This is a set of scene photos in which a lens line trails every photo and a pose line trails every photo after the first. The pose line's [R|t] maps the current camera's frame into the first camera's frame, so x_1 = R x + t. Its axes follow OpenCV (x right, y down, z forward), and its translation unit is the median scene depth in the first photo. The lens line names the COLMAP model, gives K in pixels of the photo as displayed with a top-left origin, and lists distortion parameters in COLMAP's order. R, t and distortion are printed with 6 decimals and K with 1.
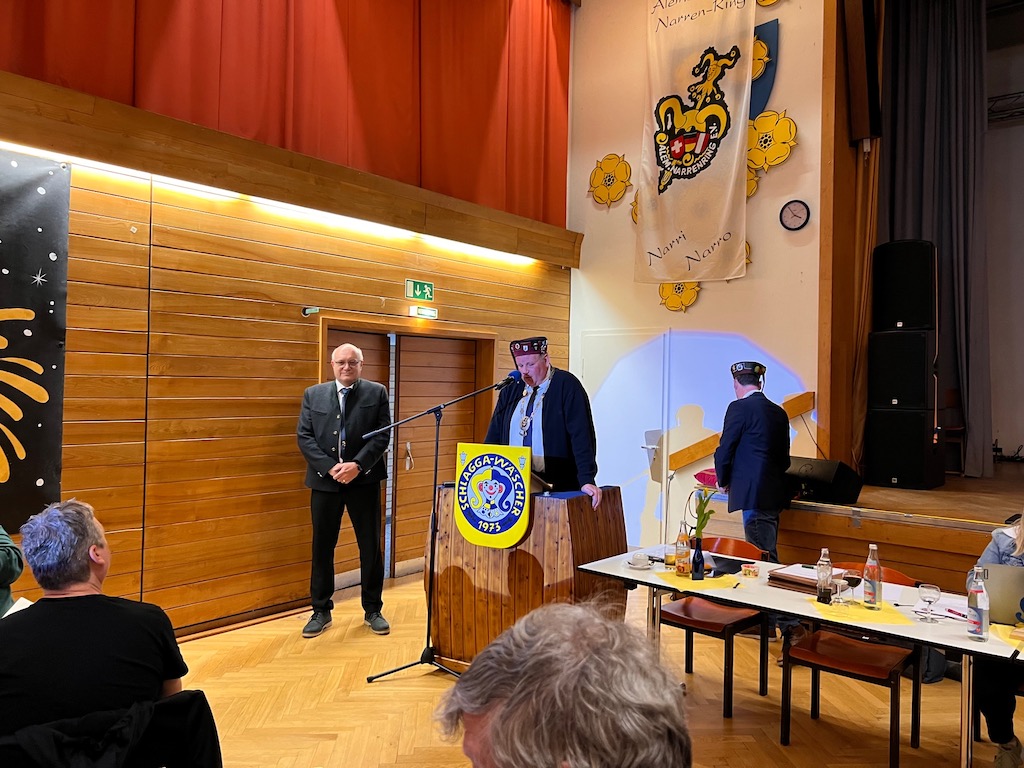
lens RADIAL K [[769.7, 0, 512.1], [0, 769.7, 382.4], [0, 0, 1]] dist [0.008261, 0.000233]
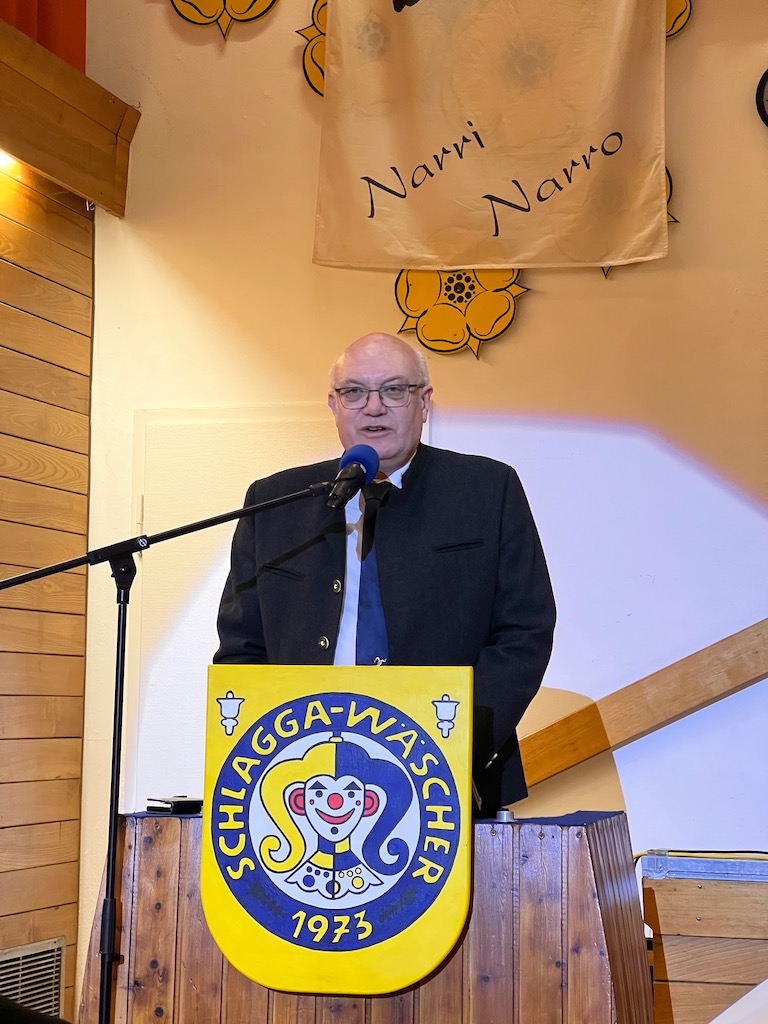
lens RADIAL K [[2310.5, 0, 384.0], [0, 2310.5, 511.9], [0, 0, 1]] dist [0.332005, 0.000000]
pose [[0.923699, 0.025934, 0.382239, -0.373373], [-0.002194, 0.998048, -0.062414, 0.077452], [-0.383112, 0.056813, 0.921953, 0.106732]]
